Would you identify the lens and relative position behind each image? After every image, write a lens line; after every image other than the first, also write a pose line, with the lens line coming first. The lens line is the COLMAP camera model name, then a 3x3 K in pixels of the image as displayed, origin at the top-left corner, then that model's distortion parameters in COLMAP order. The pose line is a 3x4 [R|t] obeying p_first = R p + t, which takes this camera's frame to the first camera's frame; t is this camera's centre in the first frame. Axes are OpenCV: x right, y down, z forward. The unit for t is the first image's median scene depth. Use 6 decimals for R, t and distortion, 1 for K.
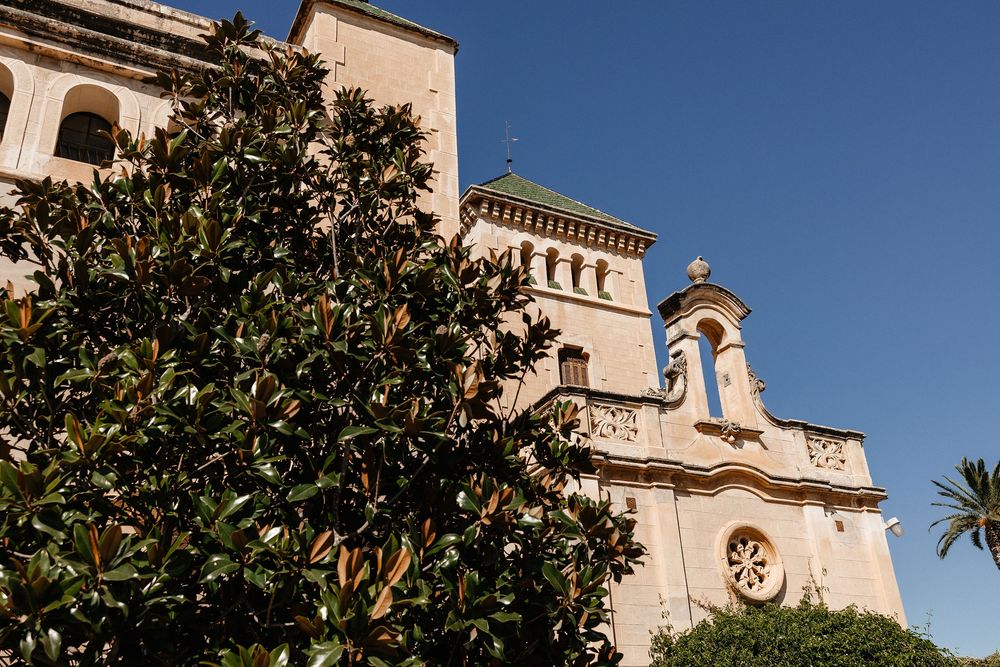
lens RADIAL K [[938.4, 0, 498.6], [0, 938.4, 332.8], [0, 0, 1]] dist [0.019370, 0.000000]
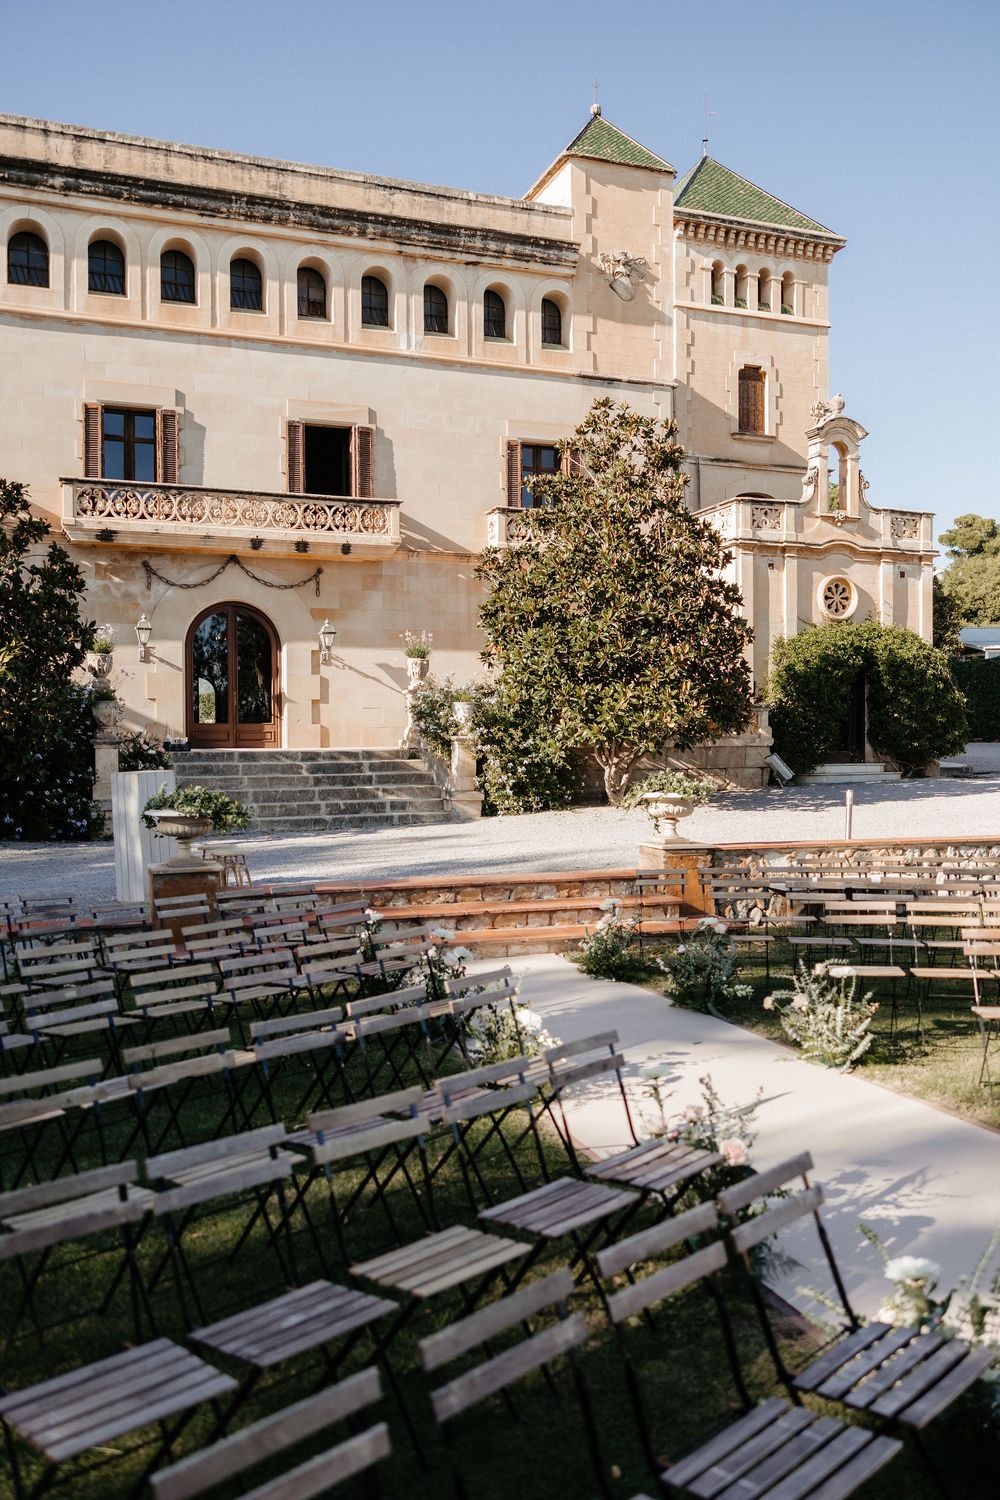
lens RADIAL K [[1165.2, 0, 499.4], [0, 1165.2, 748.8], [0, 0, 1]] dist [-0.008907, -0.000061]
pose [[0.992511, 0.052317, -0.110385, -0.088470], [0.004450, 0.887558, 0.460674, -0.443720], [0.122074, -0.457715, 0.880679, -0.964780]]
